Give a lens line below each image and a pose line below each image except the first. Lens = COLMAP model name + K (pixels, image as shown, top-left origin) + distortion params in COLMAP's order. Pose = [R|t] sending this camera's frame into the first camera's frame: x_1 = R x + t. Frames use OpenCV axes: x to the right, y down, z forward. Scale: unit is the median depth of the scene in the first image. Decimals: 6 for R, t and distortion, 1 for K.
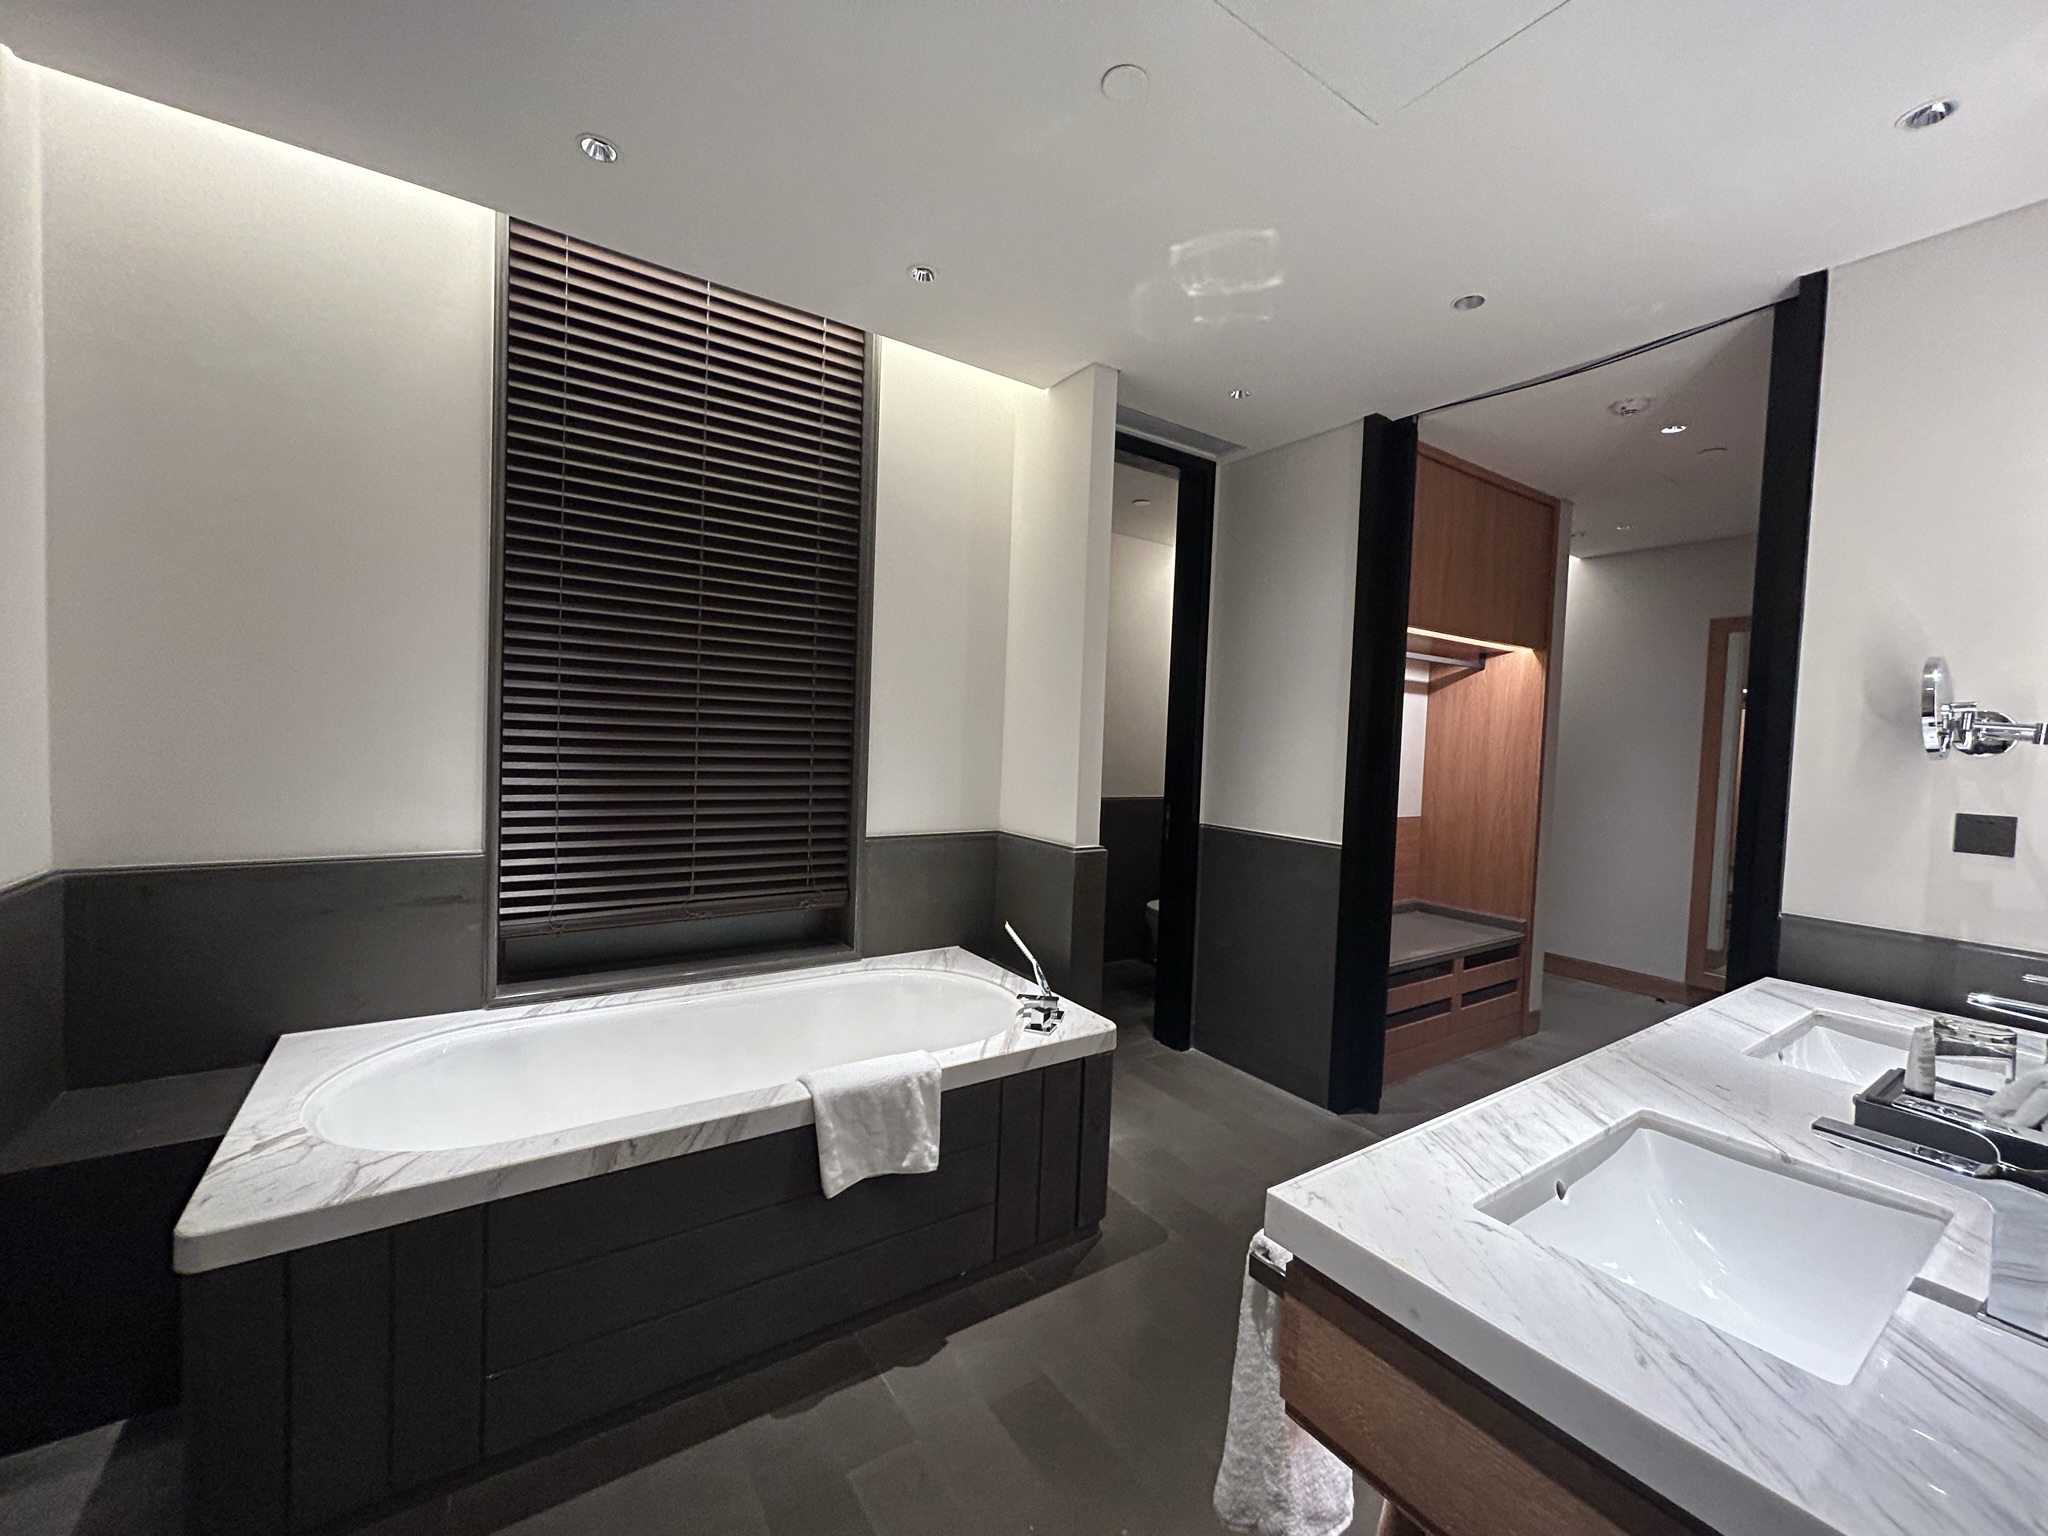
lens RADIAL K [[824.6, 0, 1029.8], [0, 824.6, 763.7], [0, 0, 1]] dist [0.003039, 0.000504]
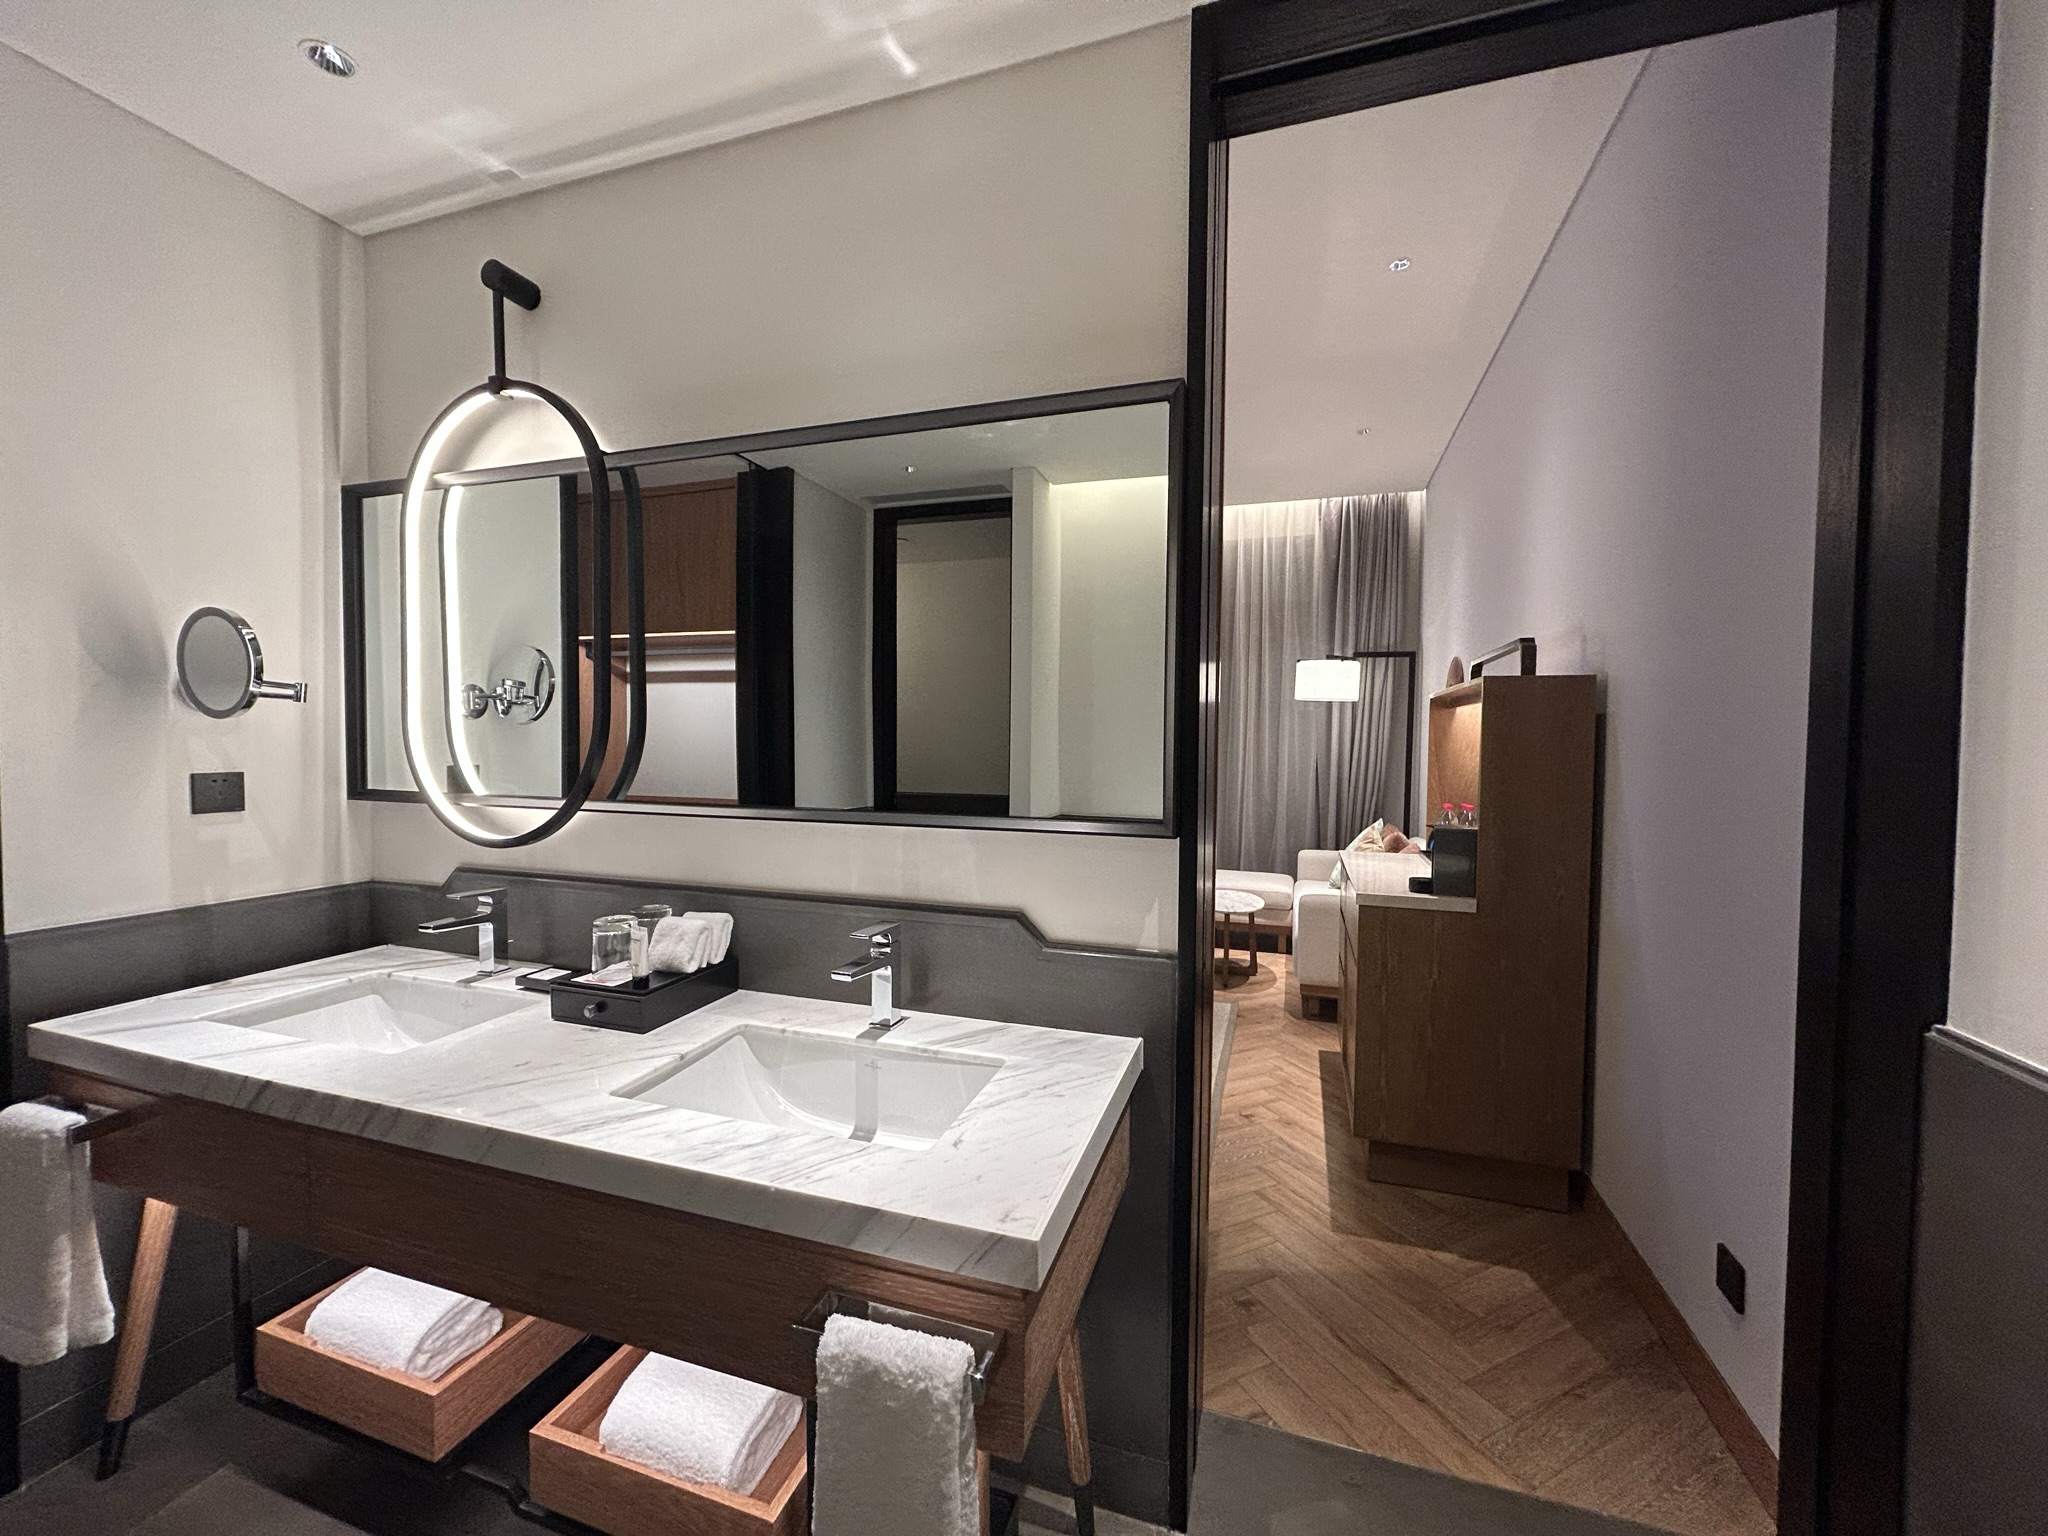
lens RADIAL K [[824.6, 0, 1009.7], [0, 824.6, 771.8], [0, 0, 1]] dist [0.003039, 0.000504]
pose [[-0.593521, -0.079568, 0.800875, -0.230355], [-0.003691, 0.995360, 0.096154, -0.044224], [-0.804810, 0.054113, -0.591061, 0.953860]]
